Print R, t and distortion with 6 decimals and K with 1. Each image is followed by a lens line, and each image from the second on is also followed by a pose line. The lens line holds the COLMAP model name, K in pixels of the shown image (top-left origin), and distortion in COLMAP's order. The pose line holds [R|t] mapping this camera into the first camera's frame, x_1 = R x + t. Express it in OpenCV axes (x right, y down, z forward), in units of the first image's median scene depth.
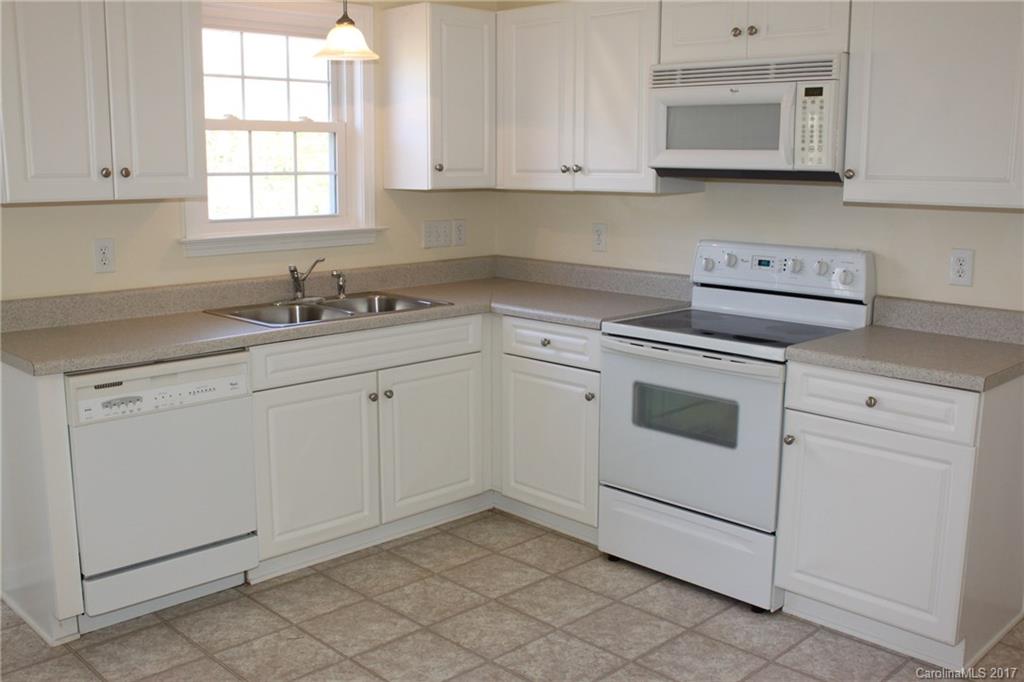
lens RADIAL K [[988.1, 0, 512.0], [0, 988.1, 341.0], [0, 0, 1]] dist [-0.149782, 0.179959]
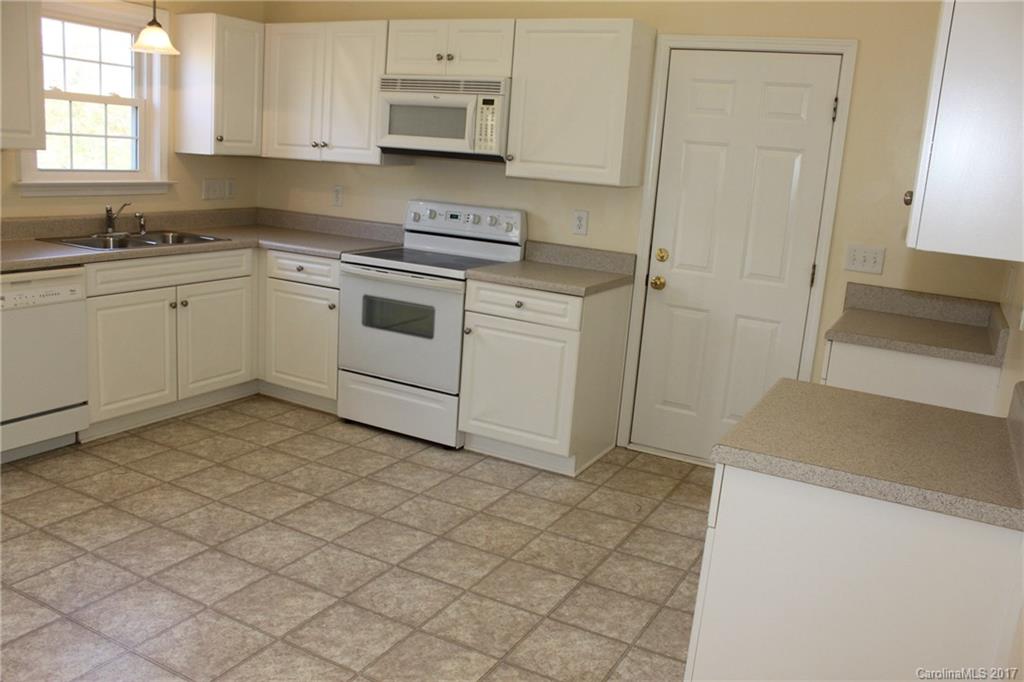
lens RADIAL K [[860.5, 0, 512.0], [0, 860.5, 341.0], [0, 0, 1]] dist [-0.170992, 0.154759]
pose [[0.952382, -0.000034, 0.304909, -0.049845], [-0.014940, 0.998794, 0.046776, 0.045471], [-0.304543, -0.049103, 0.951232, -0.252470]]
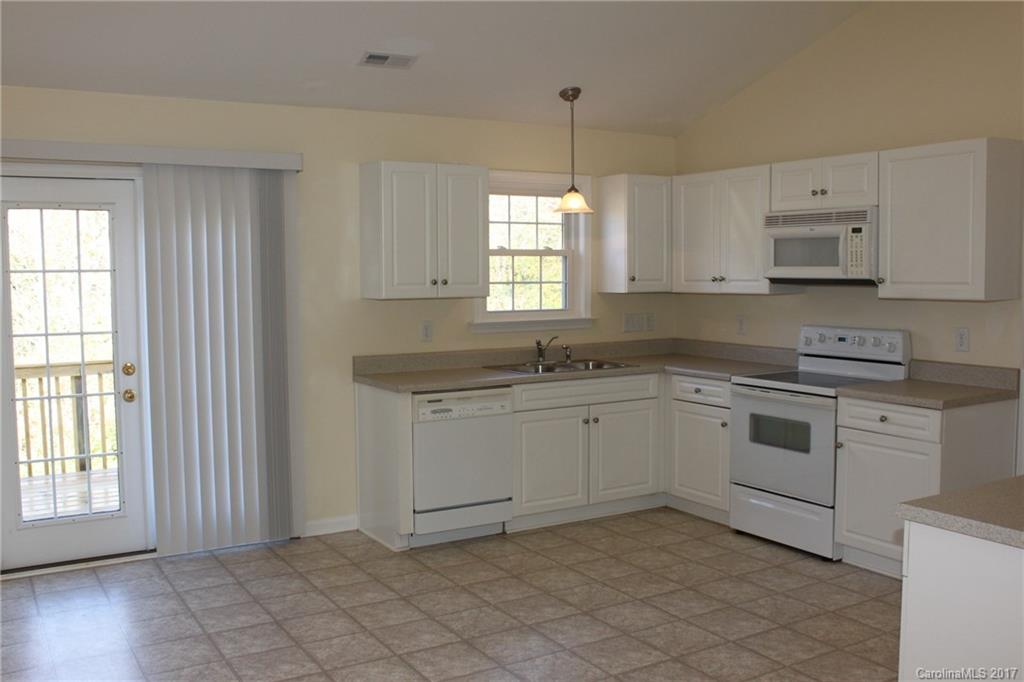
lens RADIAL K [[947.7, 0, 512.0], [0, 947.7, 341.0], [0, 0, 1]] dist [-0.129927, 0.001328]
pose [[0.972231, 0.006139, -0.233943, 0.101879], [-0.030732, 0.994348, -0.101627, 0.088129], [0.231997, 0.105994, 0.966924, -0.532556]]
